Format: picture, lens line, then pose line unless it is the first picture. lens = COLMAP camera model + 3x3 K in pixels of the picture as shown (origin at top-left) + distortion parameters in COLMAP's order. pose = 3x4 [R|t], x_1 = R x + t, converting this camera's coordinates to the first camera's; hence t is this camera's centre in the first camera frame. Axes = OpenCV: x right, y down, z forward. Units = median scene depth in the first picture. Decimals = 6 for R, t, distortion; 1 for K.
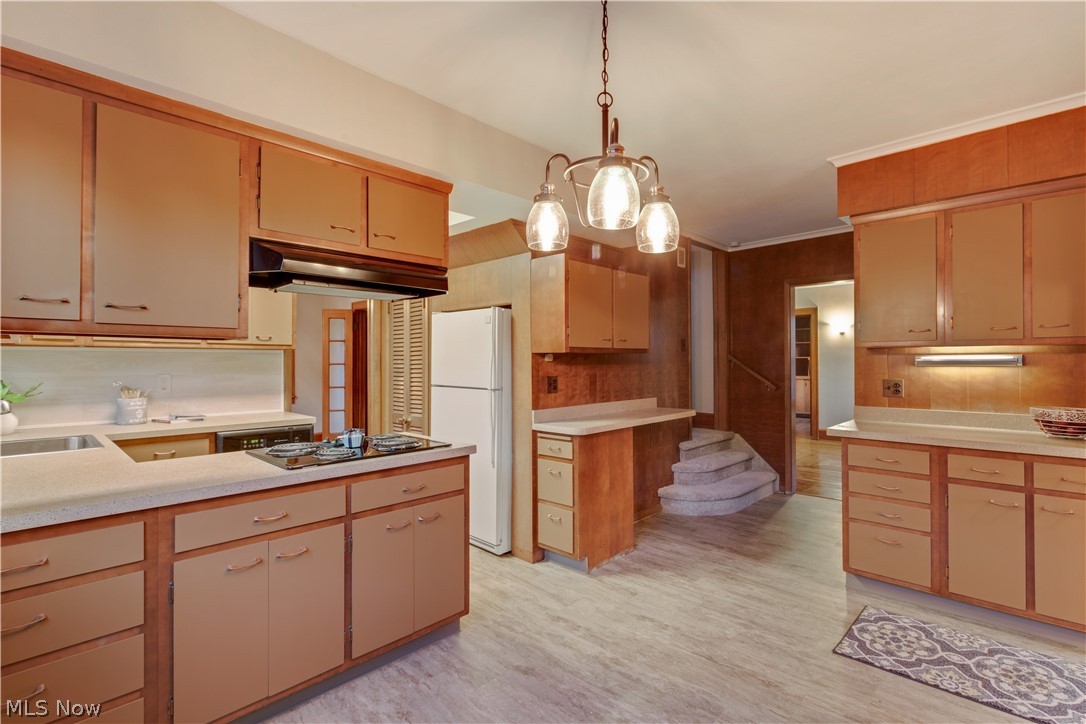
lens RADIAL K [[496.8, 0, 544.8], [0, 496.8, 358.1], [0, 0, 1]] dist [0.000841, -0.000331]
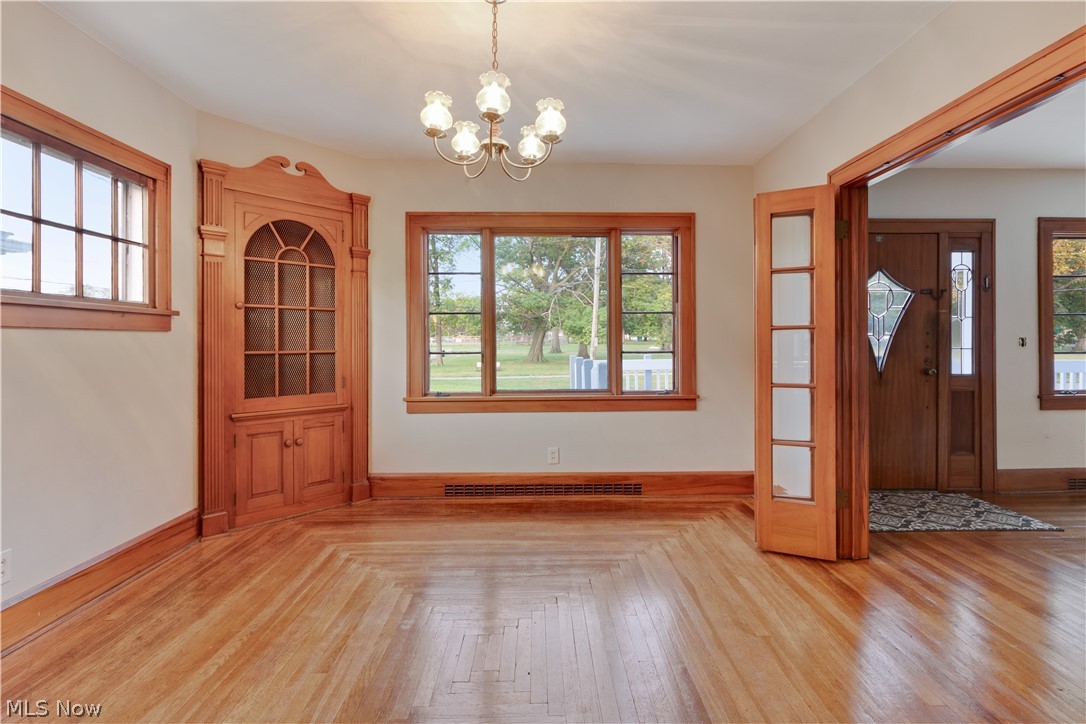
lens RADIAL K [[496.8, 0, 536.9], [0, 496.8, 343.3], [0, 0, 1]] dist [0.000841, -0.000331]
pose [[0.702128, -0.004147, -0.712039, -0.275132], [0.007227, 0.999973, 0.001303, 0.022592], [0.712014, -0.006061, 0.702139, 0.570295]]
